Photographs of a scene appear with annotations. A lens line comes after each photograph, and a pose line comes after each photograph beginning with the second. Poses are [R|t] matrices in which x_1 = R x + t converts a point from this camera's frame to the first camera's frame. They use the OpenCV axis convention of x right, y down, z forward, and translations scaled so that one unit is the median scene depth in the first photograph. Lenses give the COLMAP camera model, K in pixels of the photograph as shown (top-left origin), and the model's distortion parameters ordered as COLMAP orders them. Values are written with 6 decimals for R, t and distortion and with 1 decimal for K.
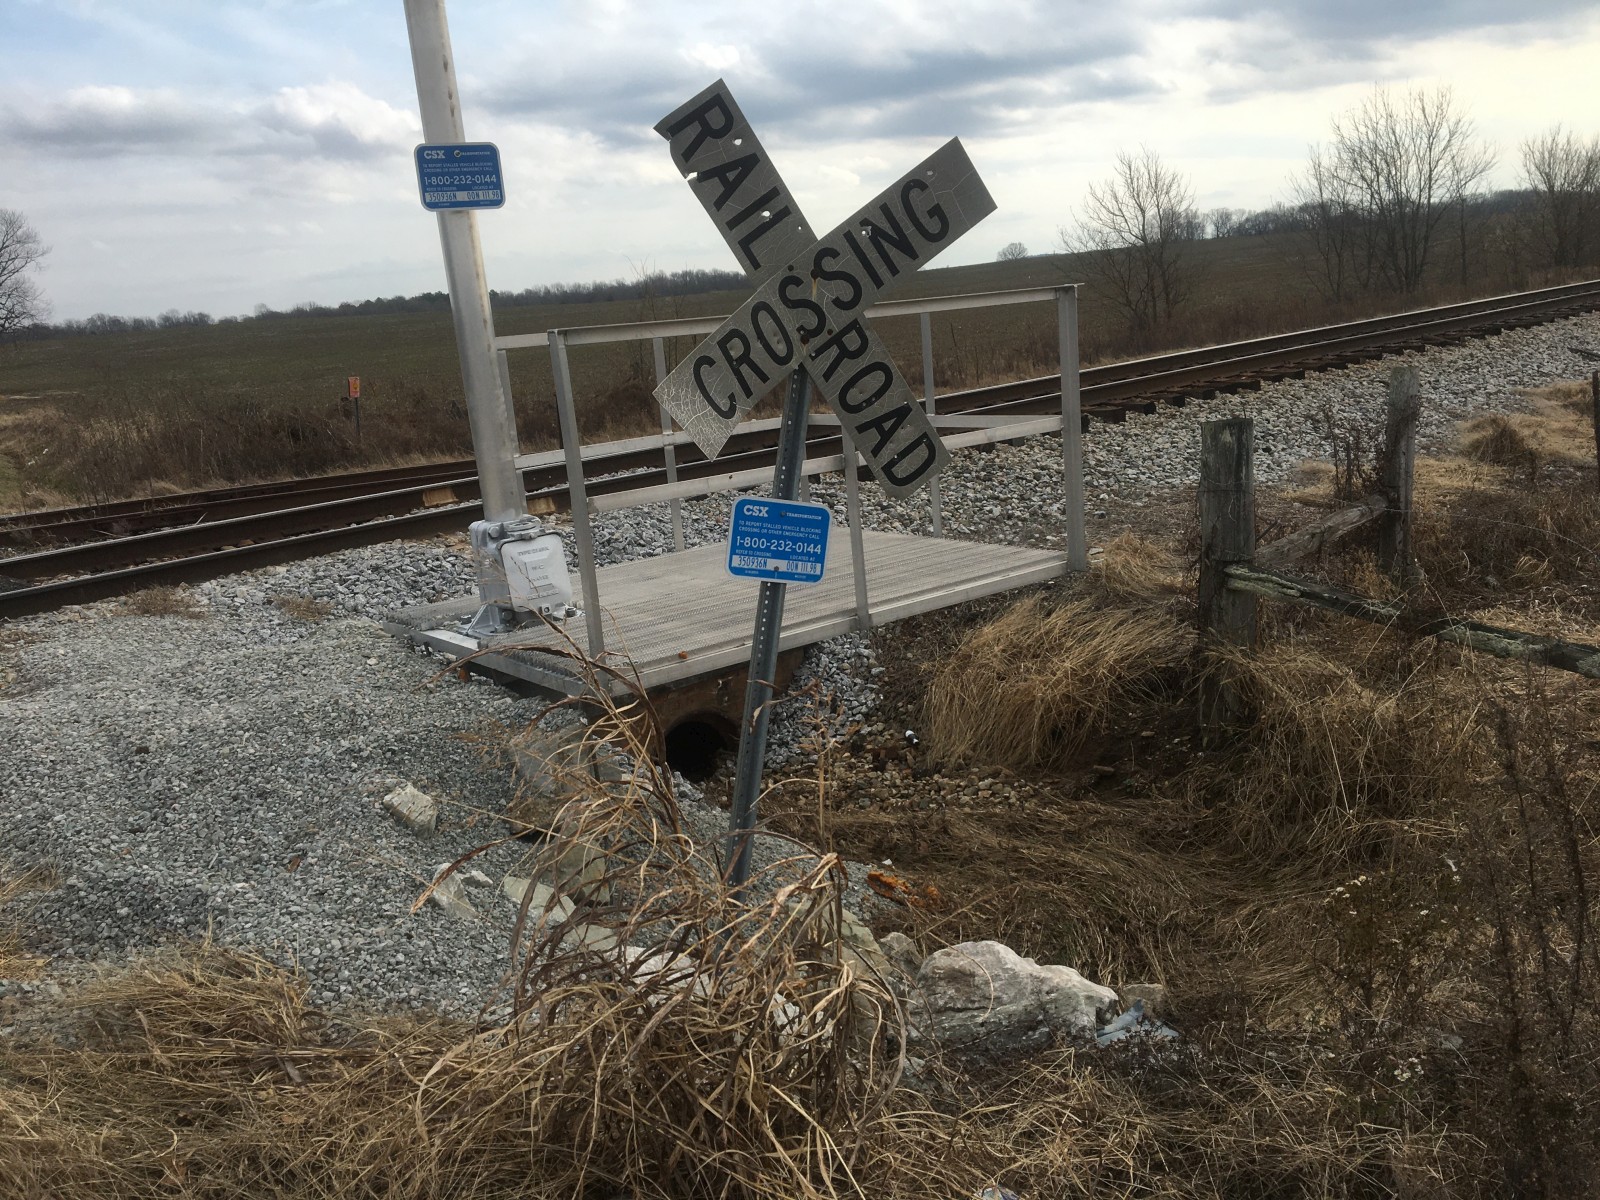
lens RADIAL K [[1347.7, 0, 789.2], [0, 1347.7, 601.9], [0, 0, 1]] dist [0.084076, -0.146925]
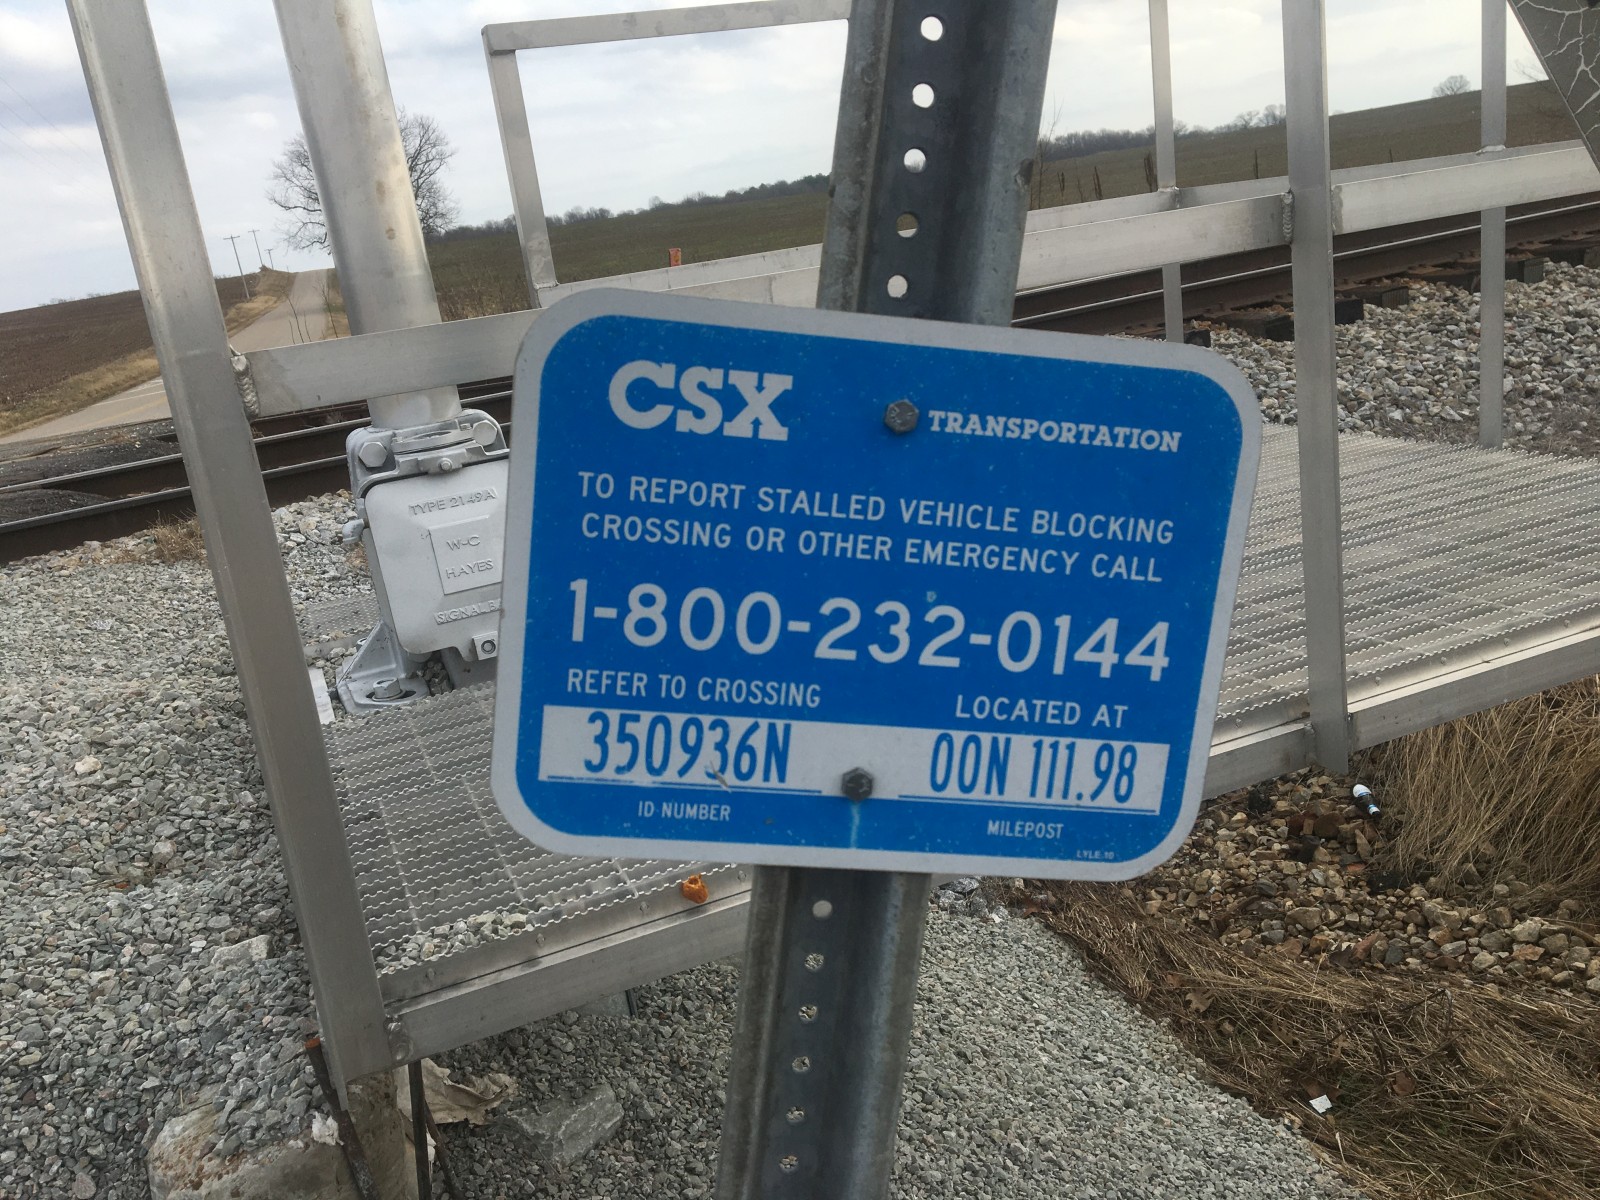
lens RADIAL K [[1347.7, 0, 789.2], [0, 1347.7, 601.9], [0, 0, 1]] dist [0.084076, -0.146925]
pose [[0.962877, 0.028265, -0.268456, 0.016395], [-0.004944, 0.996183, 0.087152, -0.040956], [0.269894, -0.082590, 0.959341, 0.600478]]
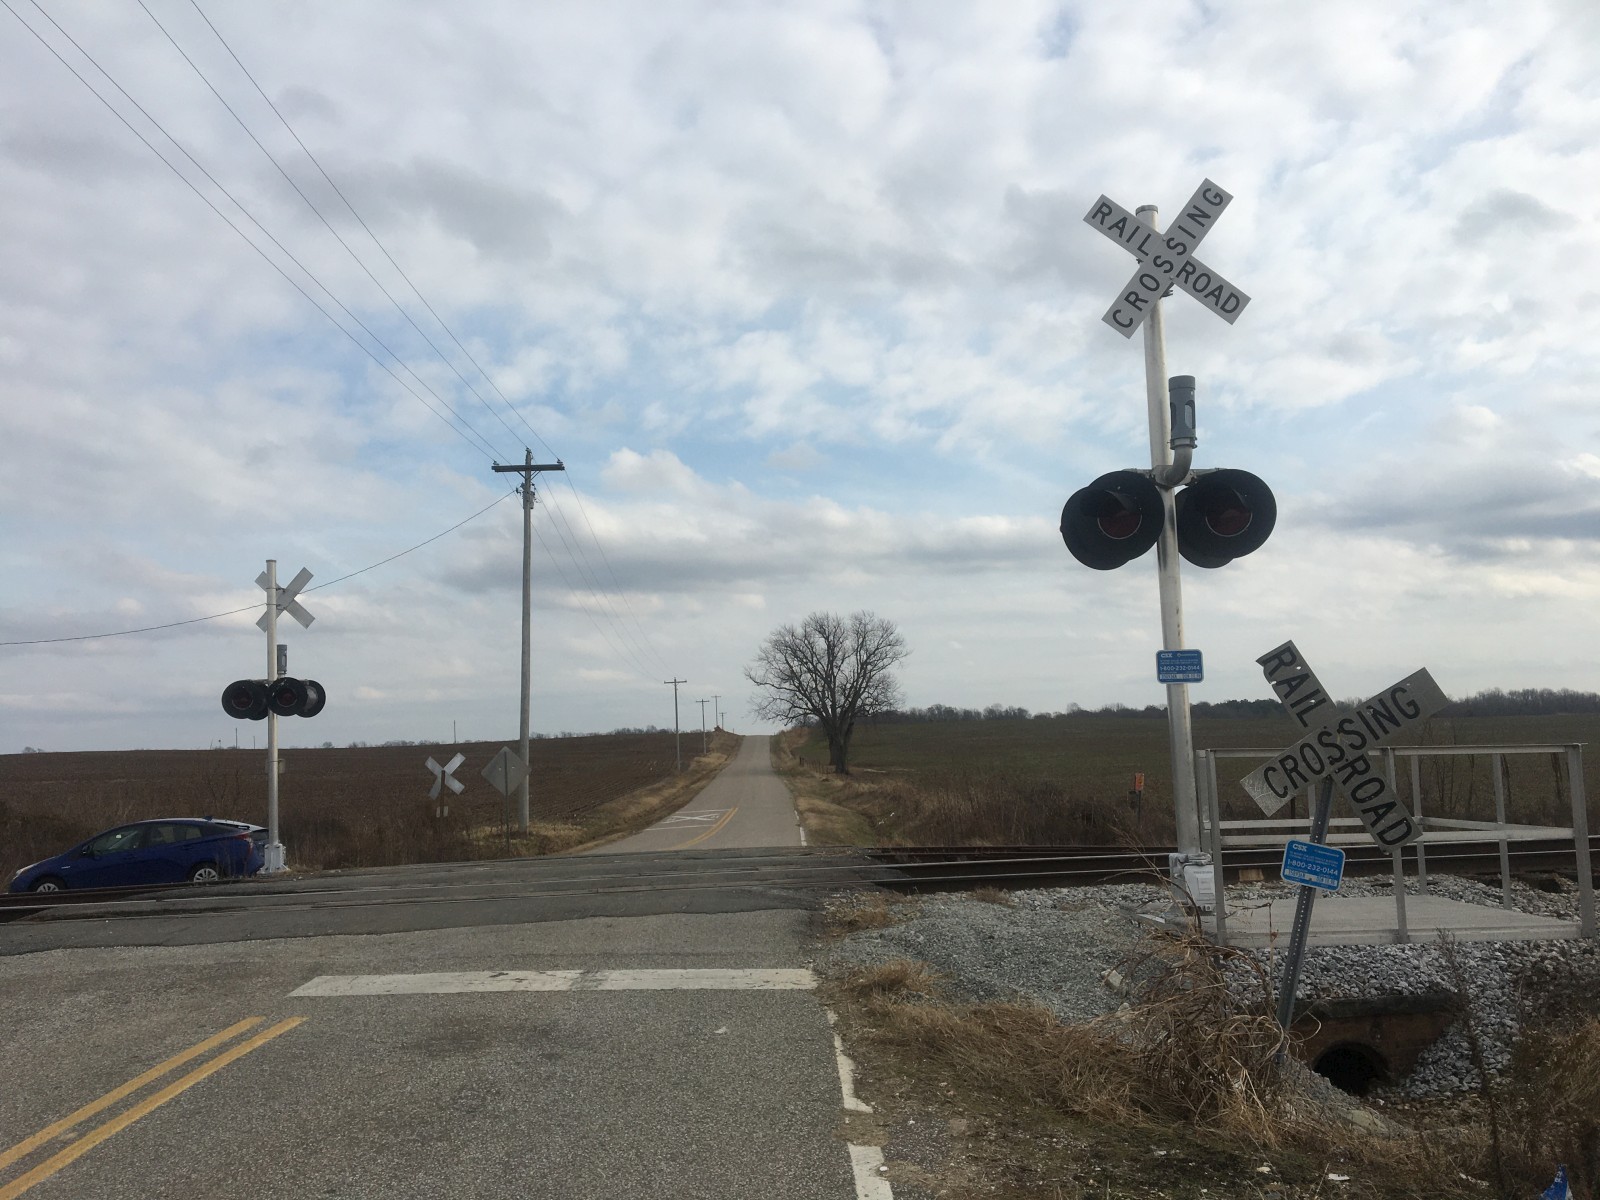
lens RADIAL K [[1347.7, 0, 789.2], [0, 1347.7, 601.9], [0, 0, 1]] dist [0.084076, -0.146925]
pose [[0.841334, 0.010082, -0.540421, 0.288626], [-0.166282, 0.956166, -0.241033, 0.132684], [0.514302, 0.292652, 0.806132, -0.746083]]
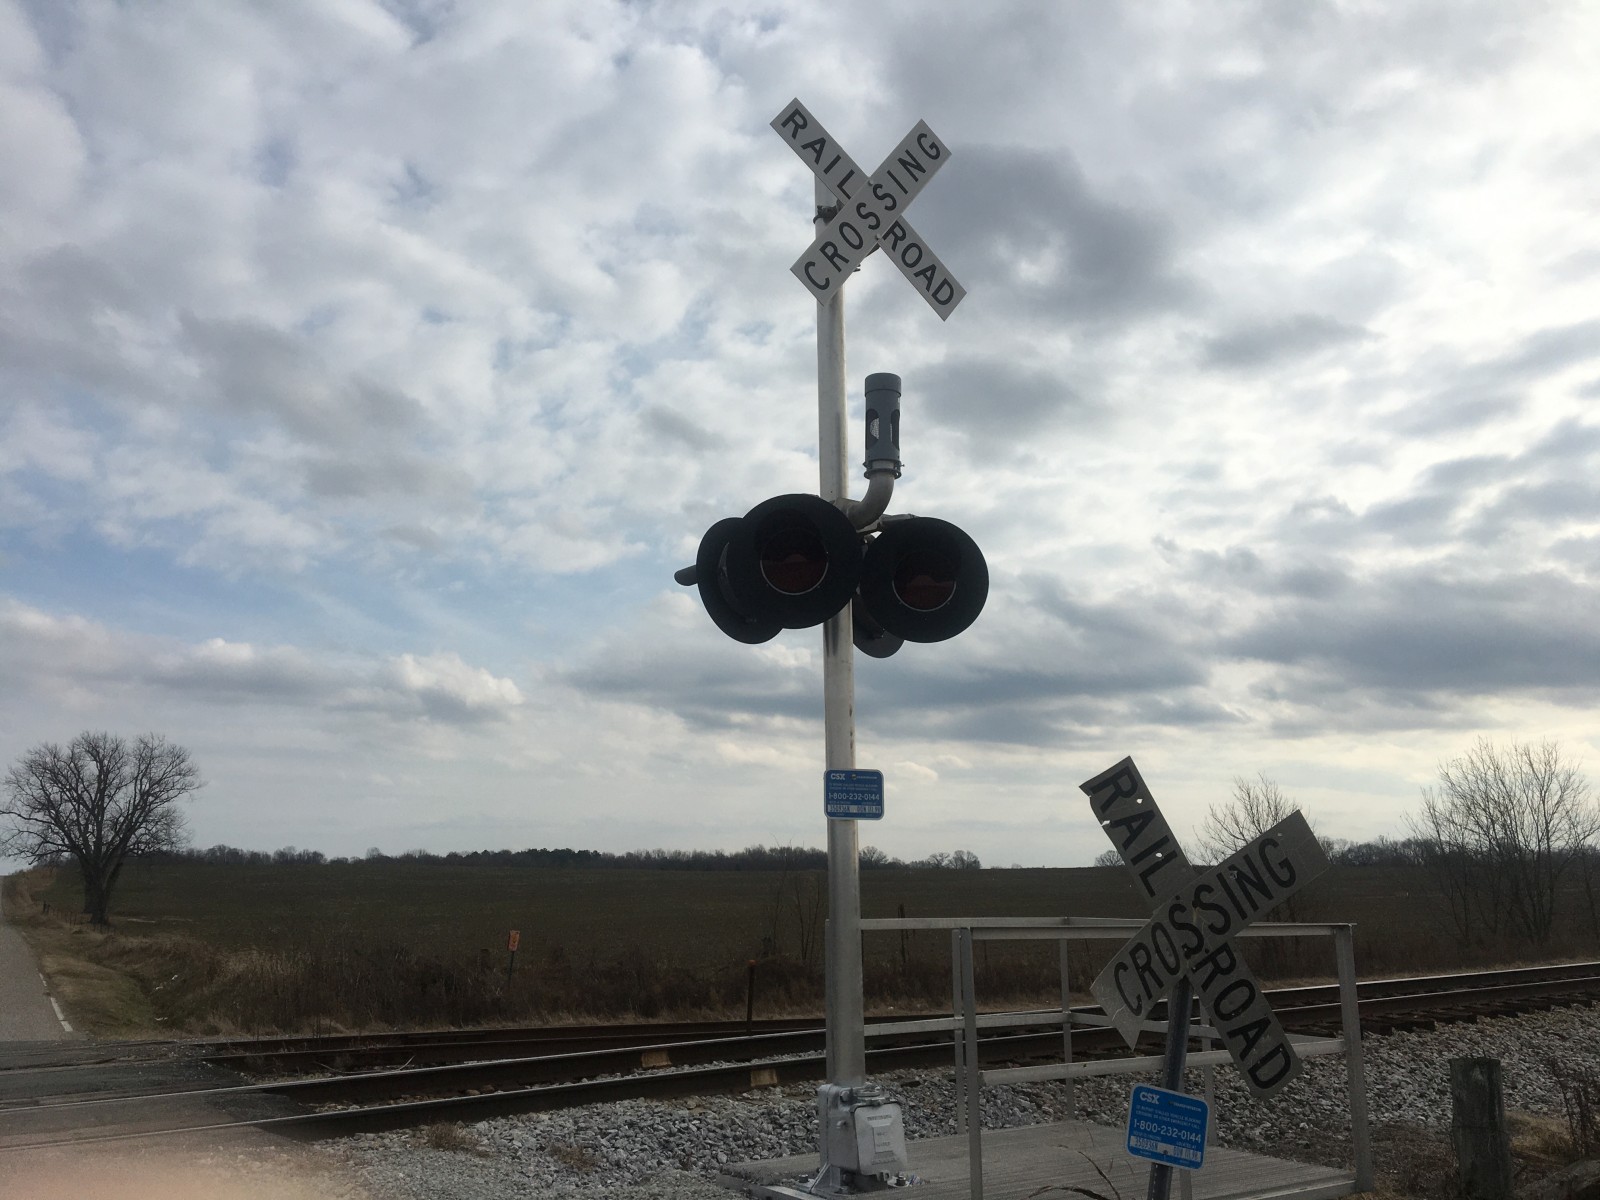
lens RADIAL K [[1341.1, 0, 794.8], [0, 1341.1, 589.0], [0, 0, 1]] dist [0.084831, -0.123059]
pose [[0.994286, 0.070292, -0.080338, -0.189339], [-0.097522, 0.904198, -0.415831, 0.038878], [0.043412, 0.421290, 0.905886, -0.204117]]
